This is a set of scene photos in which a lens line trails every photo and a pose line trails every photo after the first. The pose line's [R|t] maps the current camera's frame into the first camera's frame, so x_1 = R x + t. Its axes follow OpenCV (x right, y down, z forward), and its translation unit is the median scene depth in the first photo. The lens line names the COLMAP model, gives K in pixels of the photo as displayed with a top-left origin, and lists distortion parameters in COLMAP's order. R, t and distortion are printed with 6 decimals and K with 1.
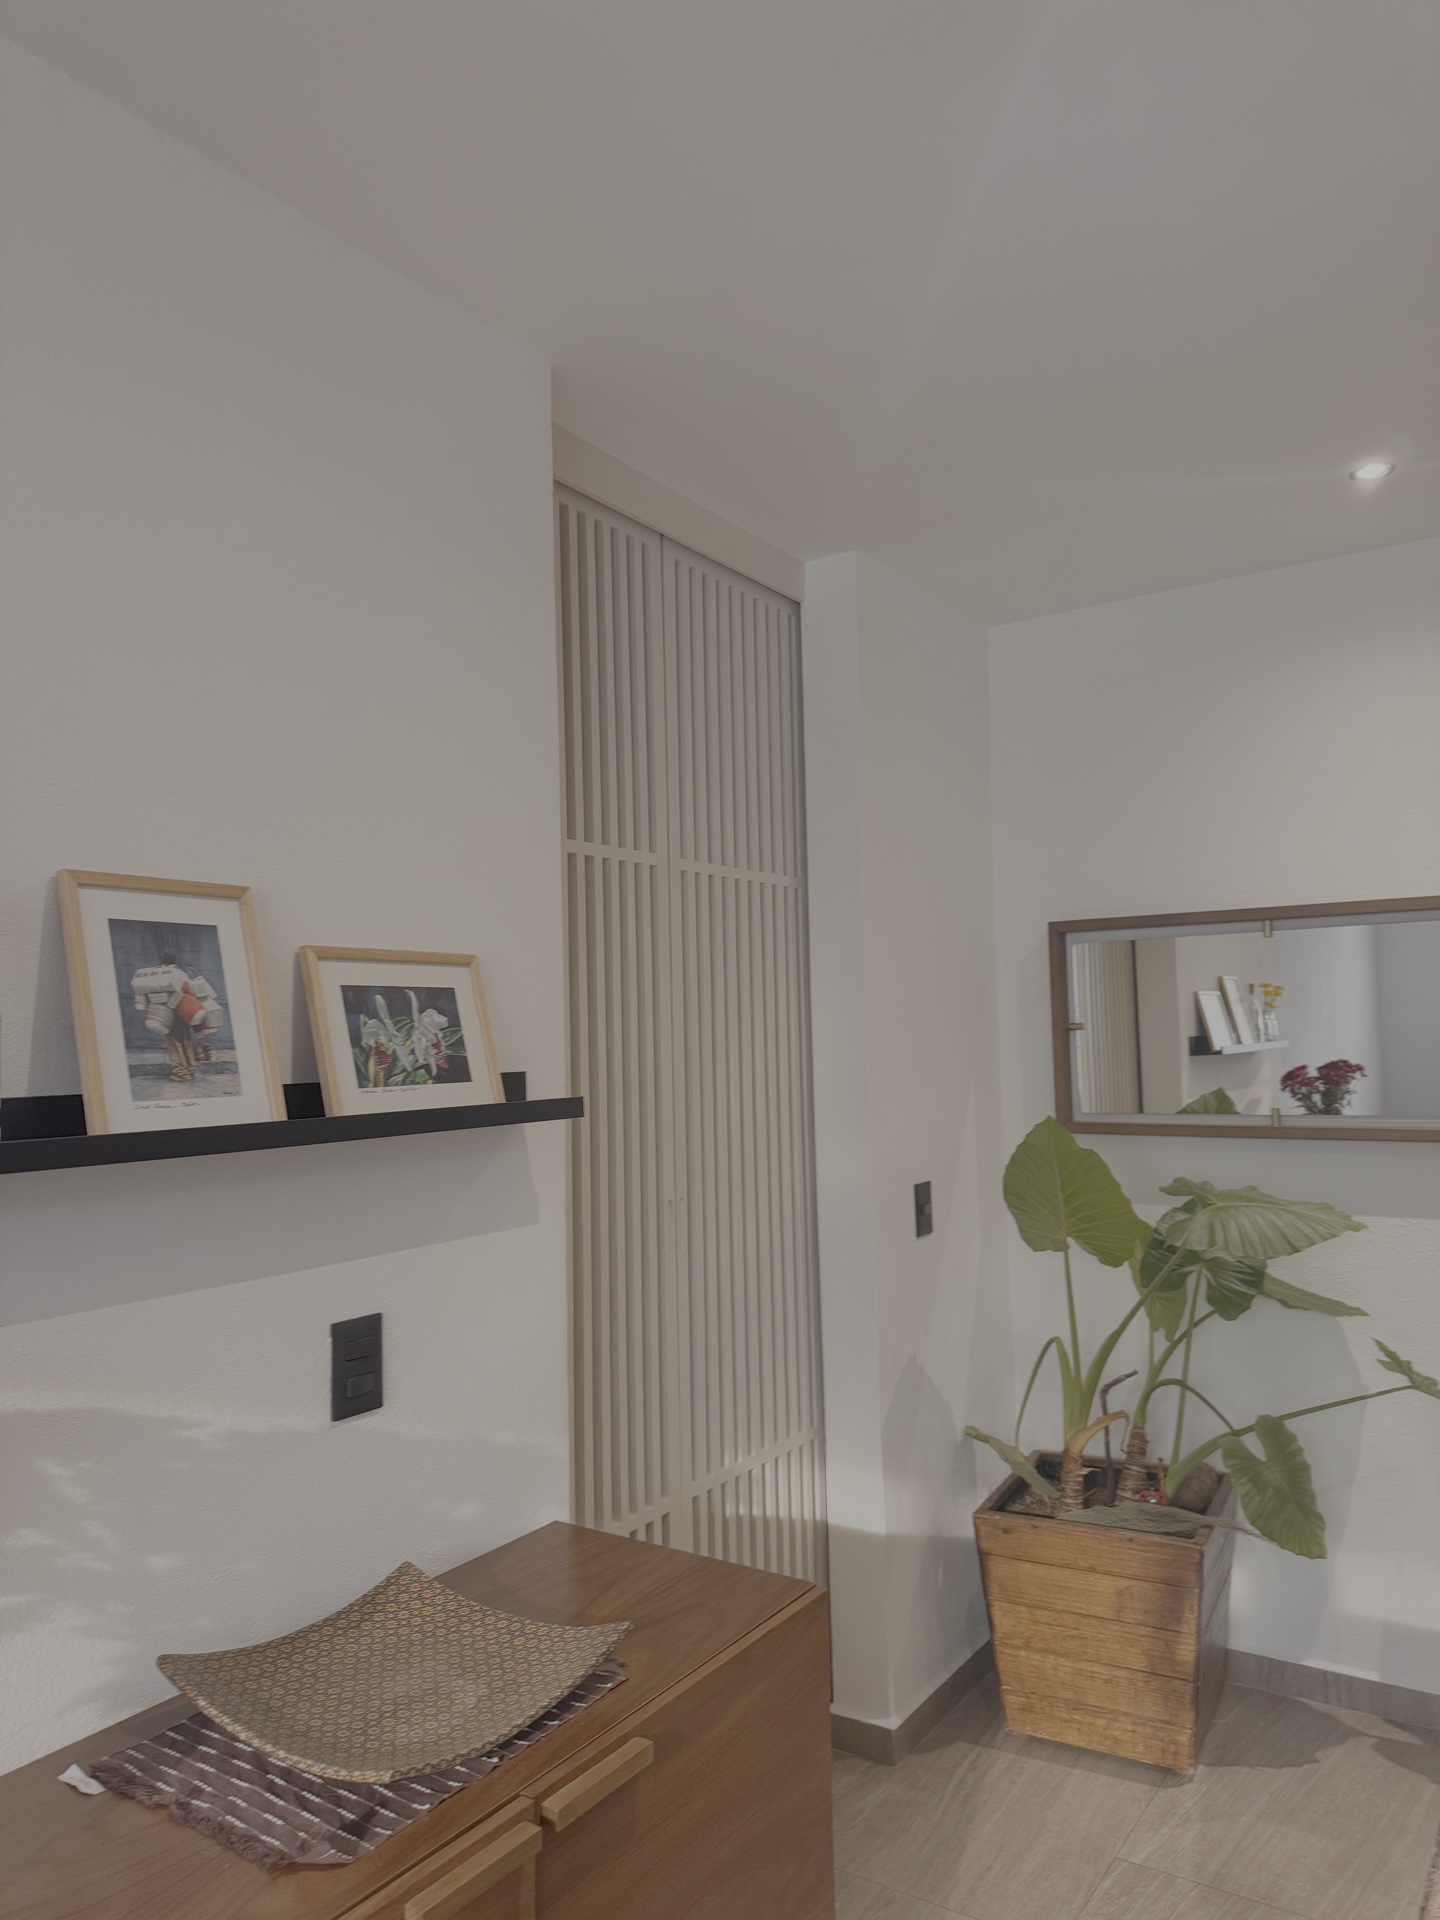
lens RADIAL K [[1362.6, 0, 717.5], [0, 1362.6, 959.9], [0, 0, 1]] dist [0.031038, -0.022276]
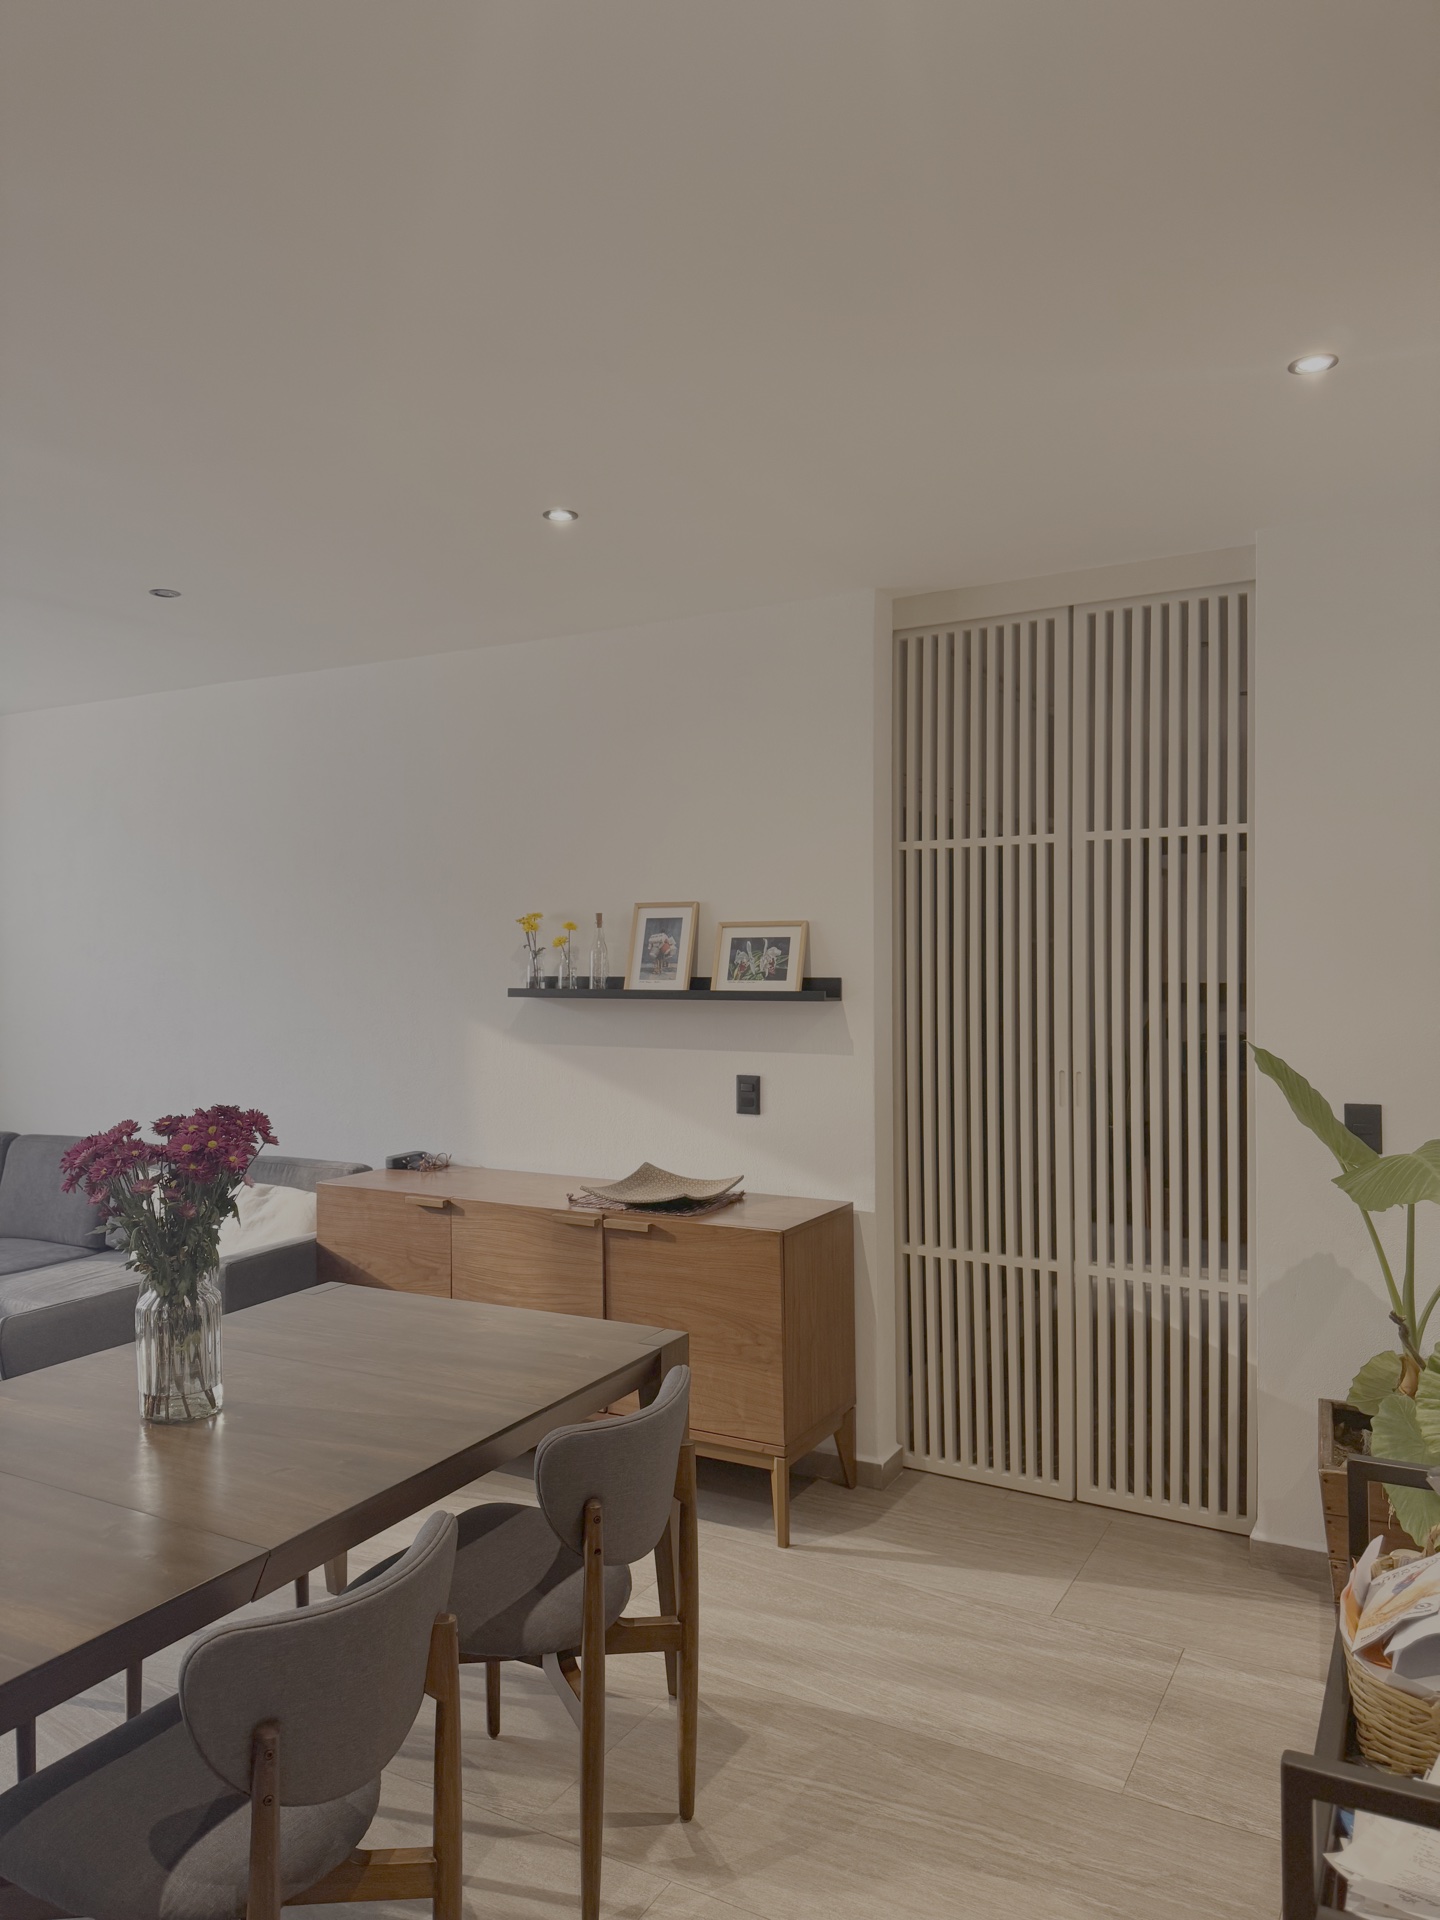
lens RADIAL K [[1362.6, 0, 727.7], [0, 1362.6, 965.8], [0, 0, 1]] dist [0.031038, -0.022276]
pose [[0.071269, 0.039593, -0.996671, 2.163340], [0.067562, 0.996725, 0.044427, -0.040250], [0.995166, -0.070504, 0.068361, 0.830784]]
